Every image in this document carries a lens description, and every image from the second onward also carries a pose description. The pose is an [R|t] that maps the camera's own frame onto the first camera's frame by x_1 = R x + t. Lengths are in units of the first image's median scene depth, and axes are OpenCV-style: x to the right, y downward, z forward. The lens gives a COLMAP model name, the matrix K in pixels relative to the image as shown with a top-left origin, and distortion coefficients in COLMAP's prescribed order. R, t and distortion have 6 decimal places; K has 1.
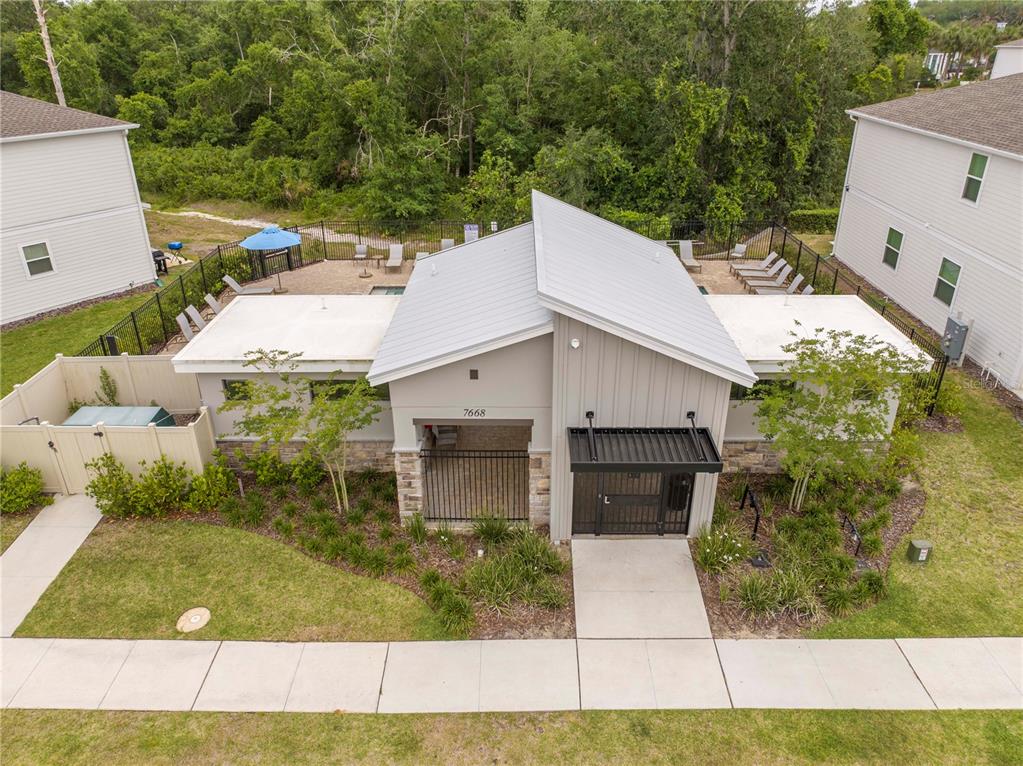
lens RADIAL K [[721.3, 0, 511.5], [0, 721.3, 380.9], [0, 0, 1]] dist [-0.058234, 0.027219]
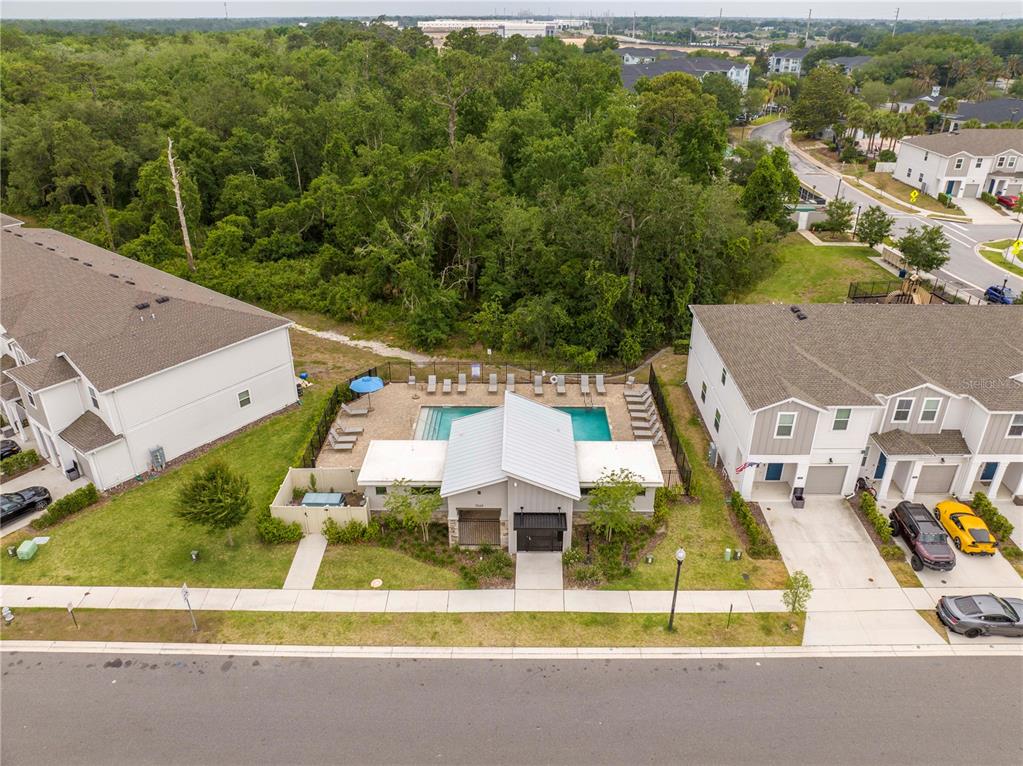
lens RADIAL K [[721.3, 0, 512.4], [0, 721.3, 377.3], [0, 0, 1]] dist [-0.058234, 0.027219]
pose [[0.999987, 0.003990, 0.003065, 0.057899], [-0.004008, 0.999974, 0.006065, -0.425007], [-0.003040, -0.006077, 0.999977, -1.571505]]
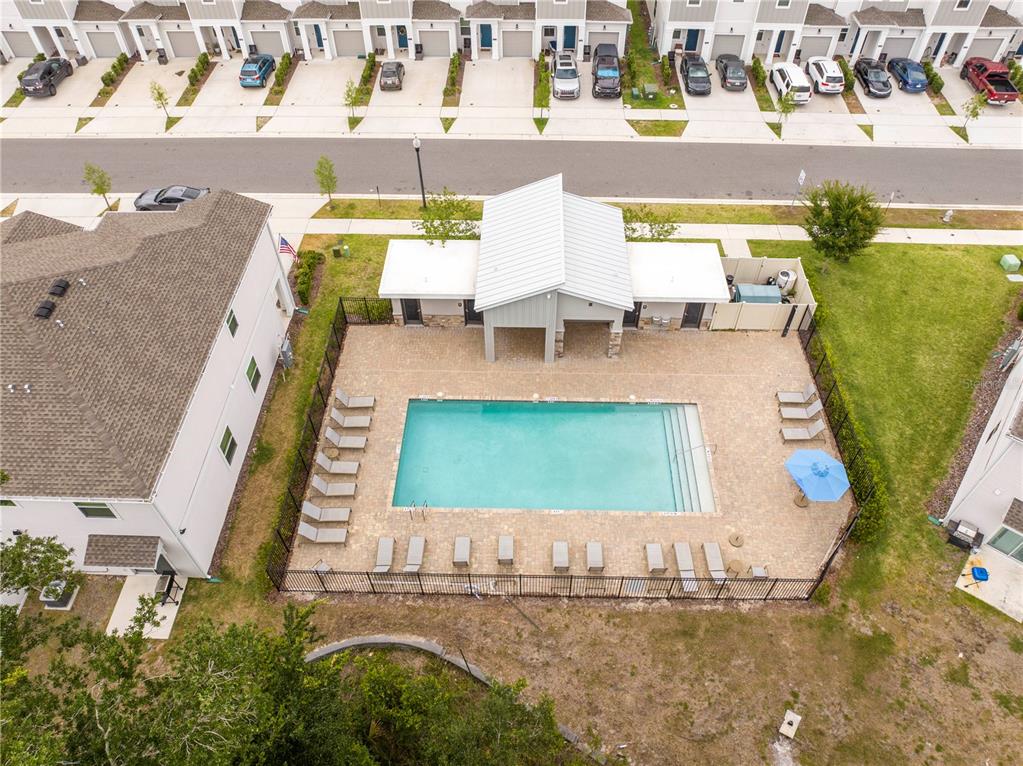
lens RADIAL K [[721.3, 0, 514.8], [0, 721.3, 382.2], [0, 0, 1]] dist [-0.058234, 0.027219]
pose [[-0.999911, -0.005521, 0.012169, 0.159210], [0.010339, 0.257298, 0.966277, -2.275627], [-0.008466, 0.966316, -0.257218, 2.137358]]
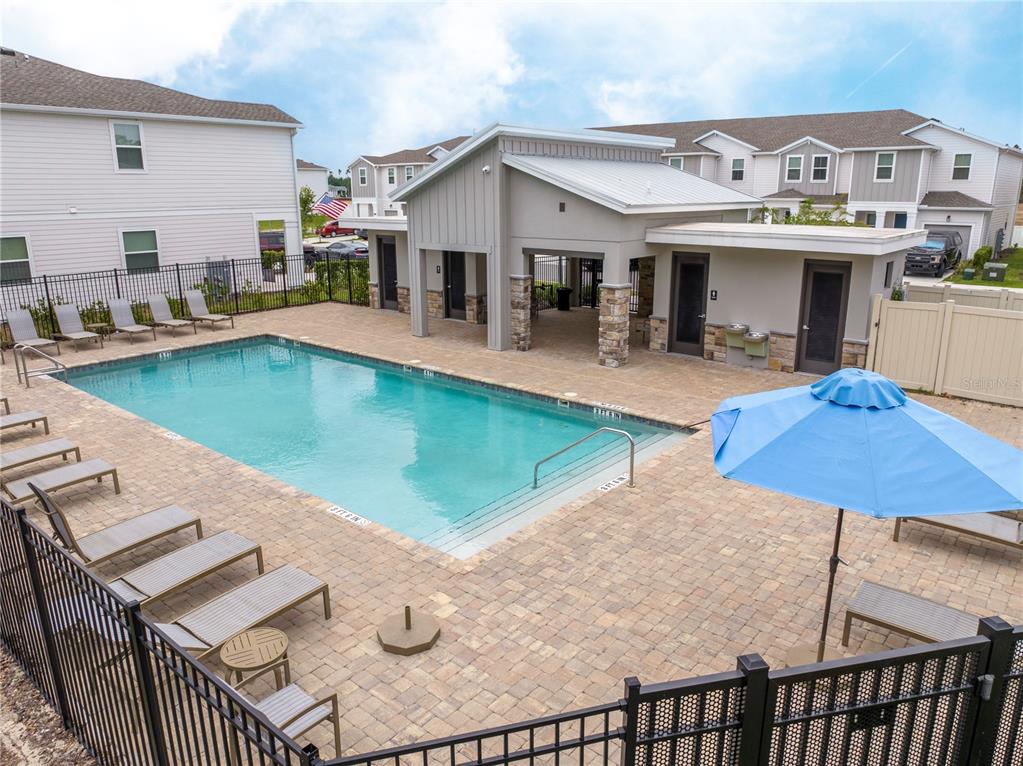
lens RADIAL K [[721.3, 0, 518.2], [0, 721.3, 384.7], [0, 0, 1]] dist [-0.058234, 0.027219]
pose [[-0.776439, -0.159757, 0.609606, -0.707700], [0.283660, 0.775203, 0.564445, -0.646929], [-0.562743, 0.611178, -0.556581, 2.161026]]
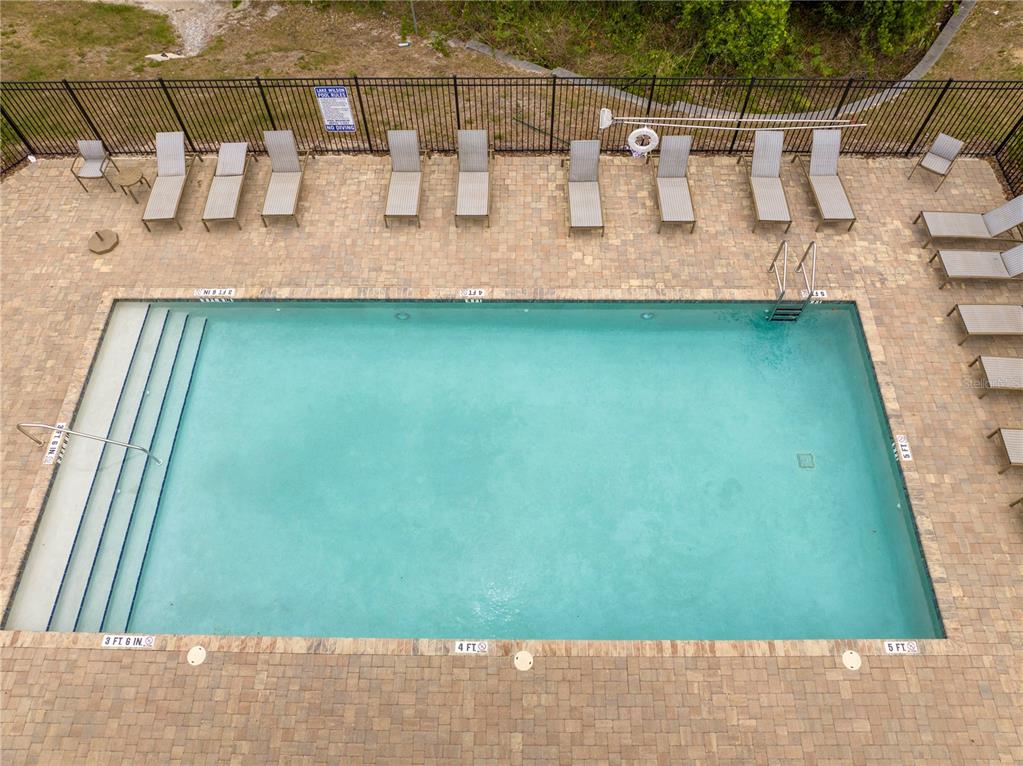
lens RADIAL K [[721.3, 0, 512.4], [0, 721.3, 383.1], [0, 0, 1]] dist [-0.058234, 0.027219]
pose [[0.999987, -0.003683, -0.003516, 0.113408], [0.005010, 0.834499, 0.550986, -0.650354], [0.000905, -0.550997, 0.834507, 1.189915]]
